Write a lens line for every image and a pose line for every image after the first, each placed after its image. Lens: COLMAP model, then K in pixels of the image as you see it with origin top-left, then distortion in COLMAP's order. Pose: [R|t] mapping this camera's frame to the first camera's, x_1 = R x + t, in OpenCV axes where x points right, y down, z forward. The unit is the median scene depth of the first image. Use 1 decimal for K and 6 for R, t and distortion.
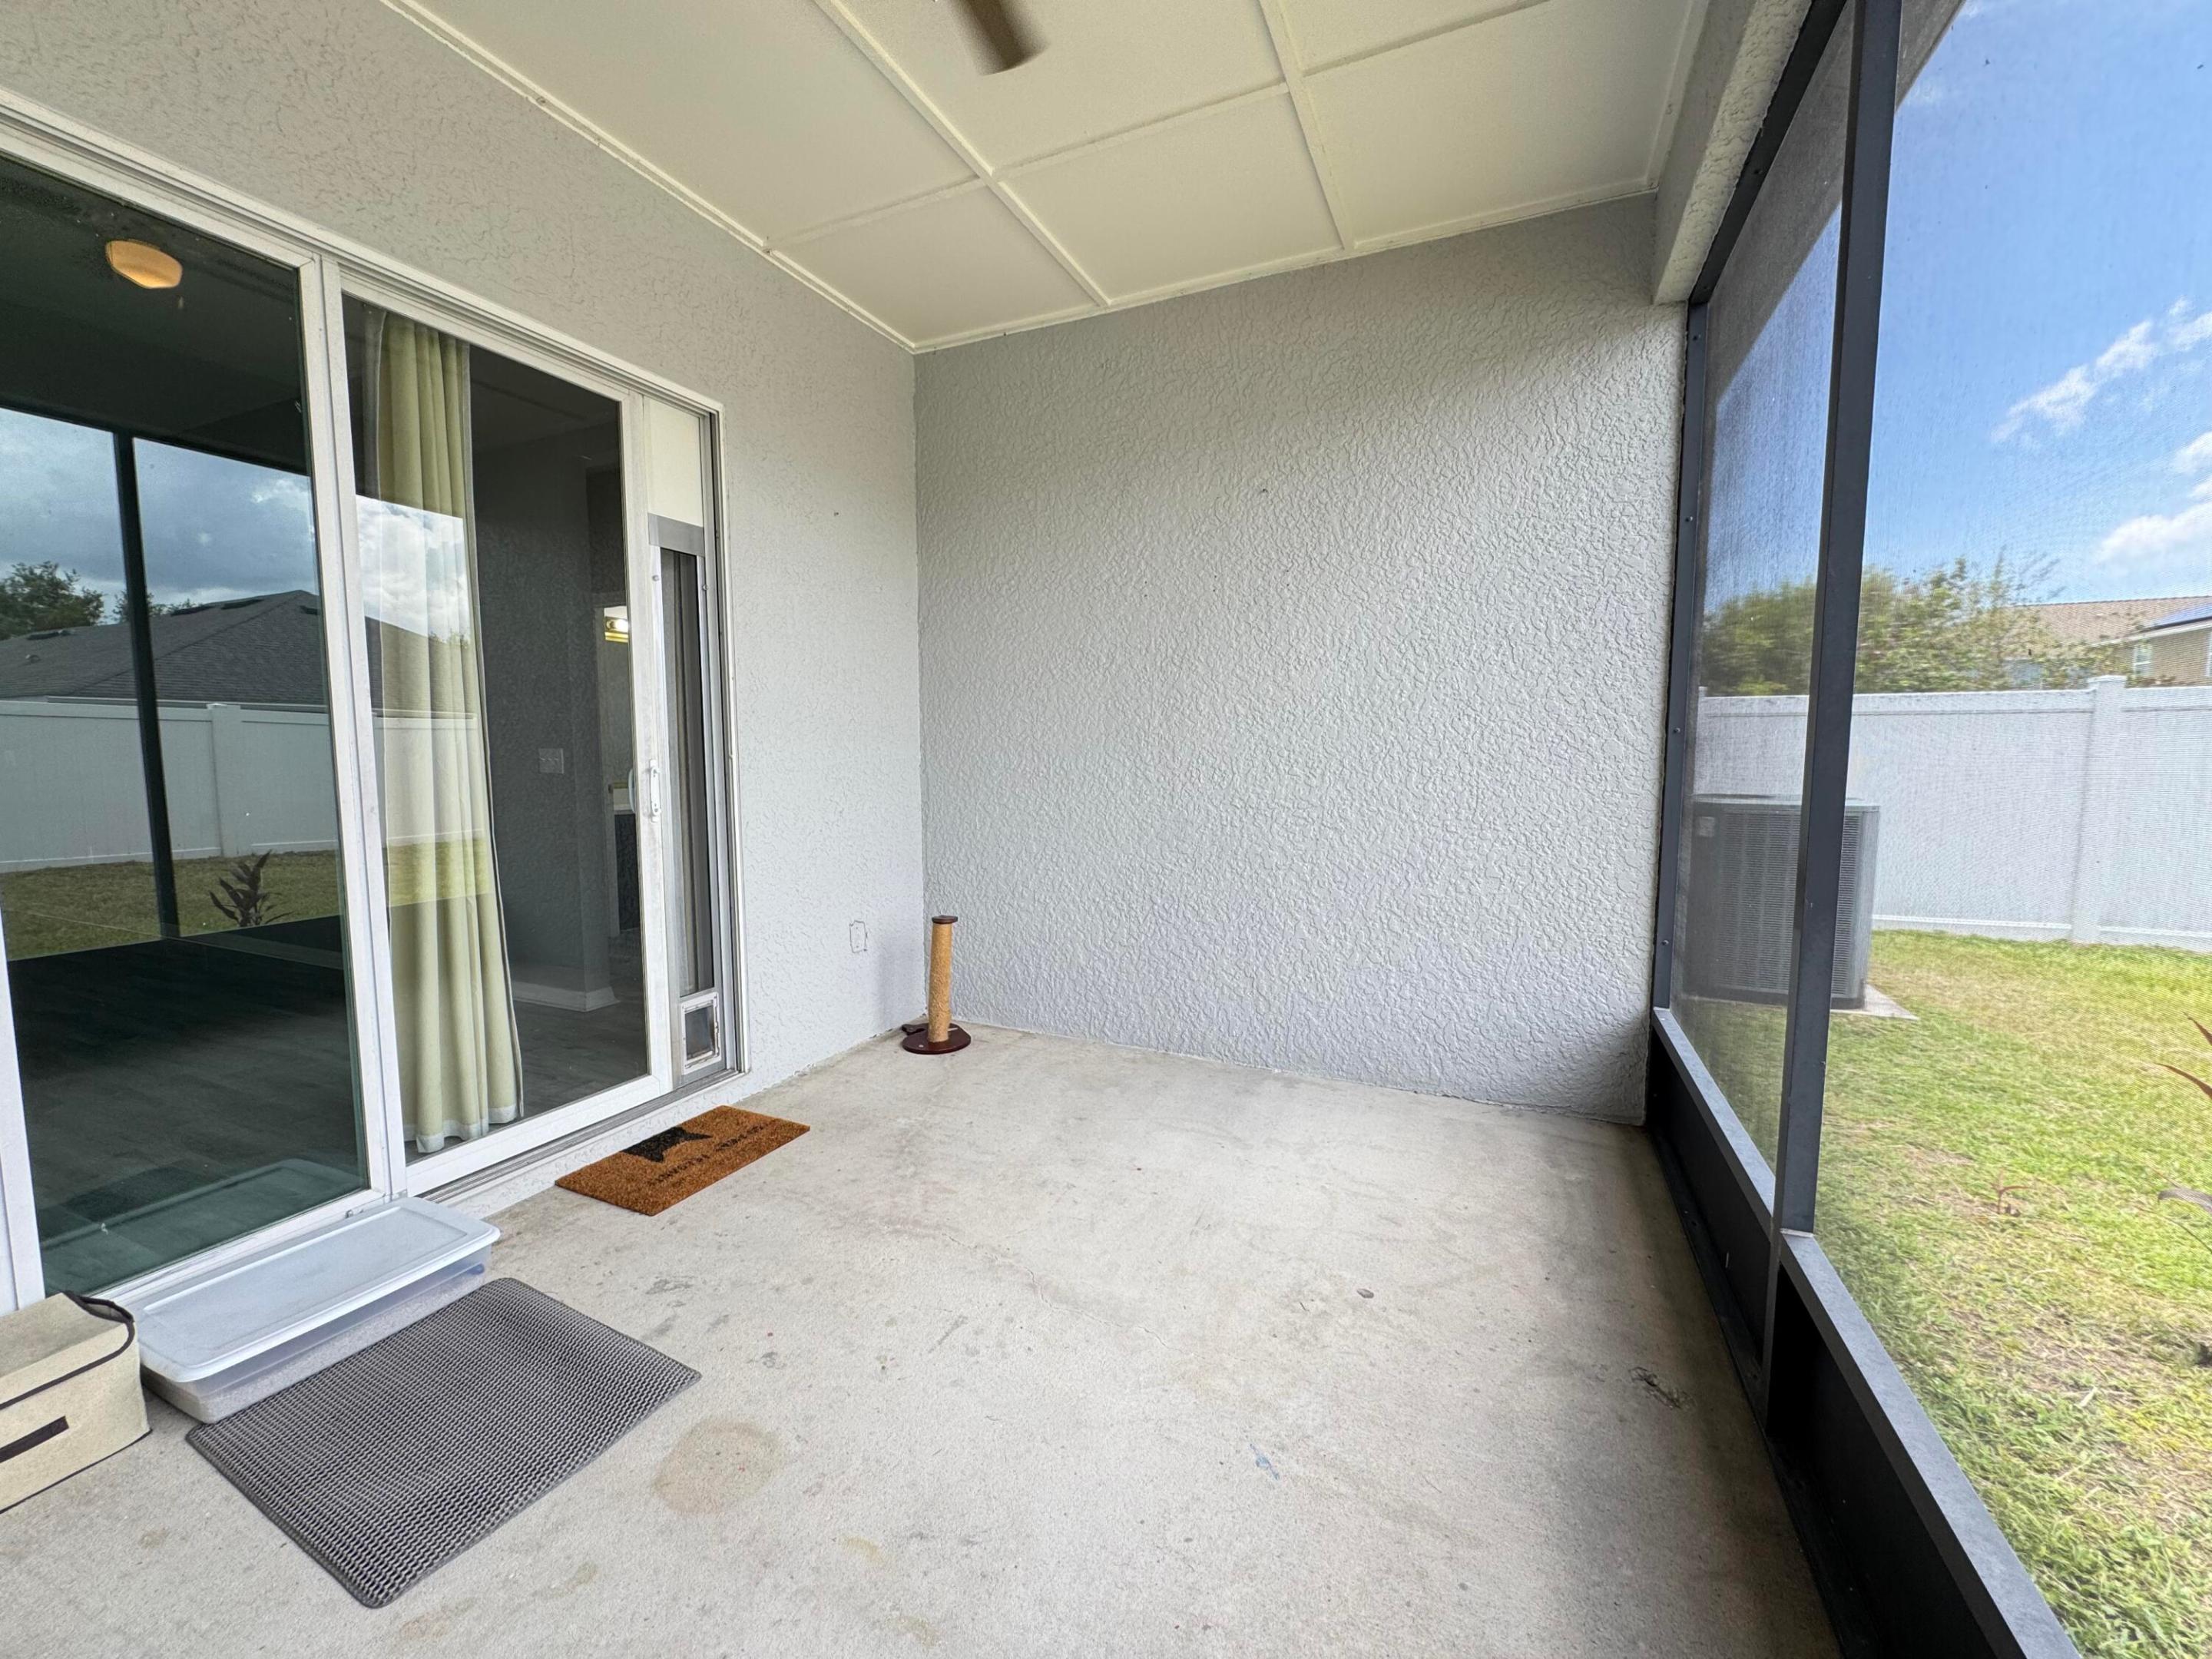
lens RADIAL K [[886.5, 0, 1103.8], [0, 886.5, 826.3], [0, 0, 1]] dist [-0.004015, 0.001057]
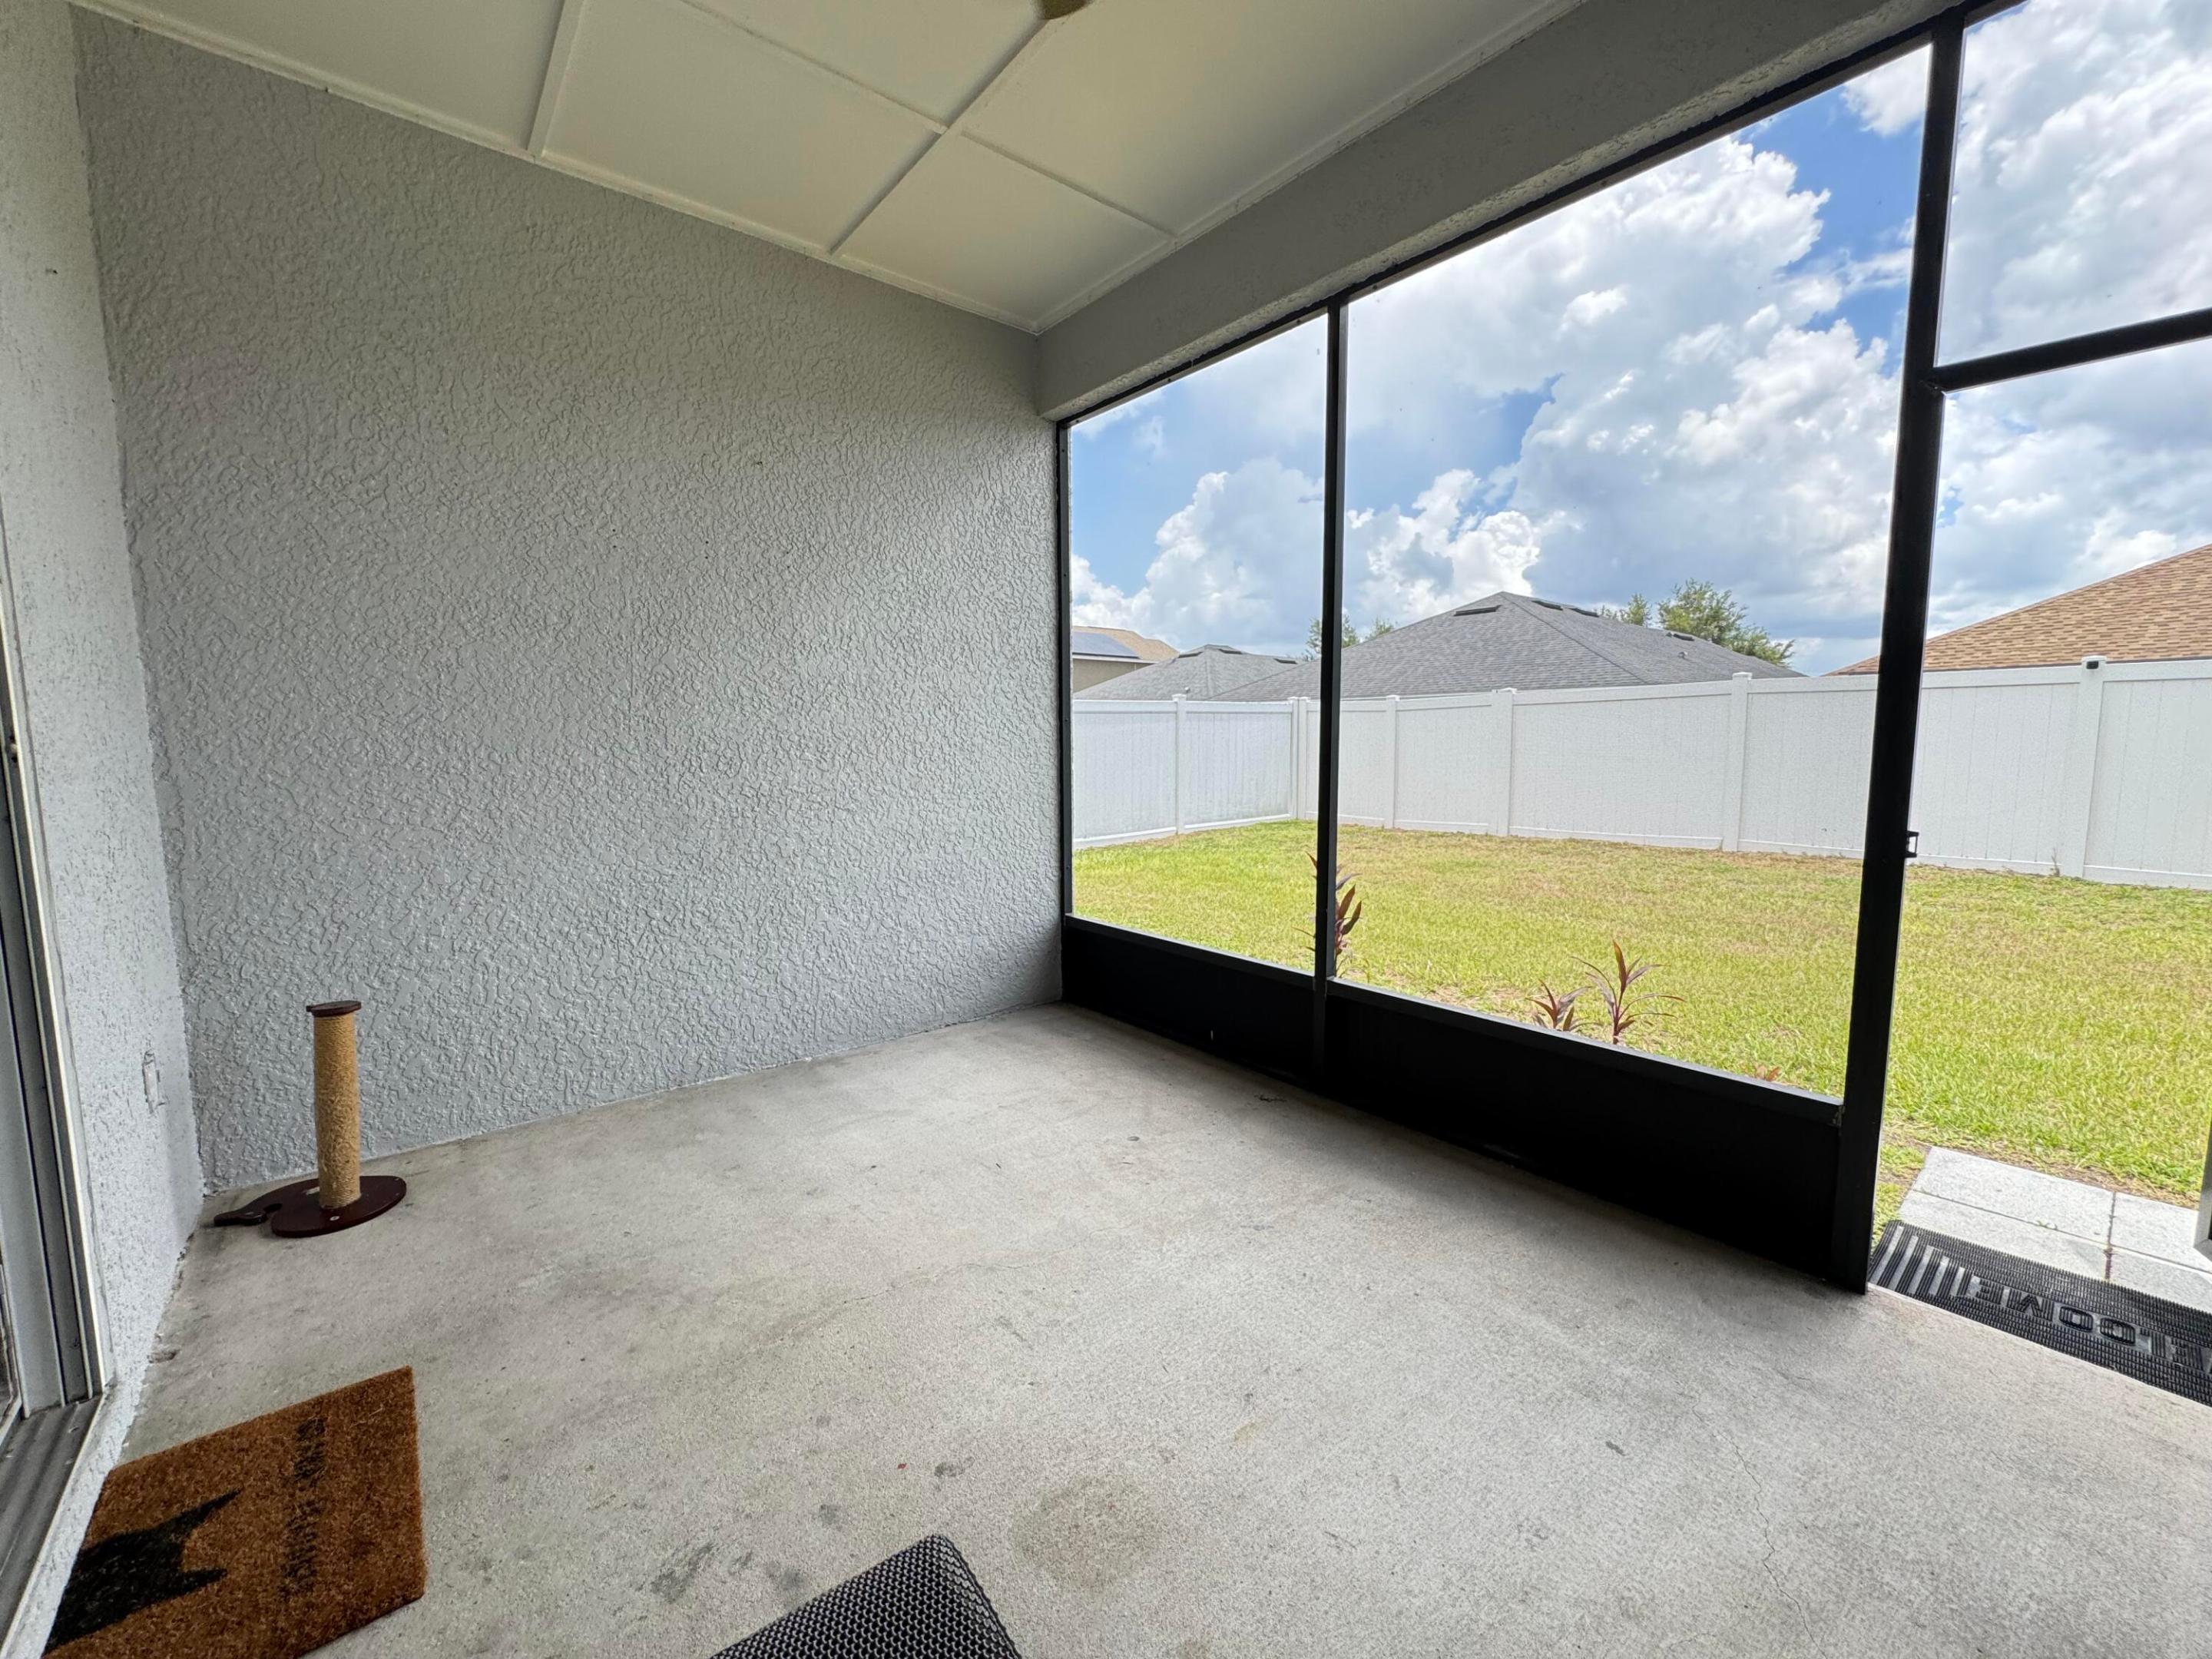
lens RADIAL K [[886.5, 0, 1103.8], [0, 886.5, 826.3], [0, 0, 1]] dist [-0.004015, 0.001057]
pose [[0.441800, -0.091950, 0.892389, -0.562079], [0.084923, 0.994553, 0.060433, -0.015969], [-0.893085, 0.049085, 0.447203, 0.270350]]
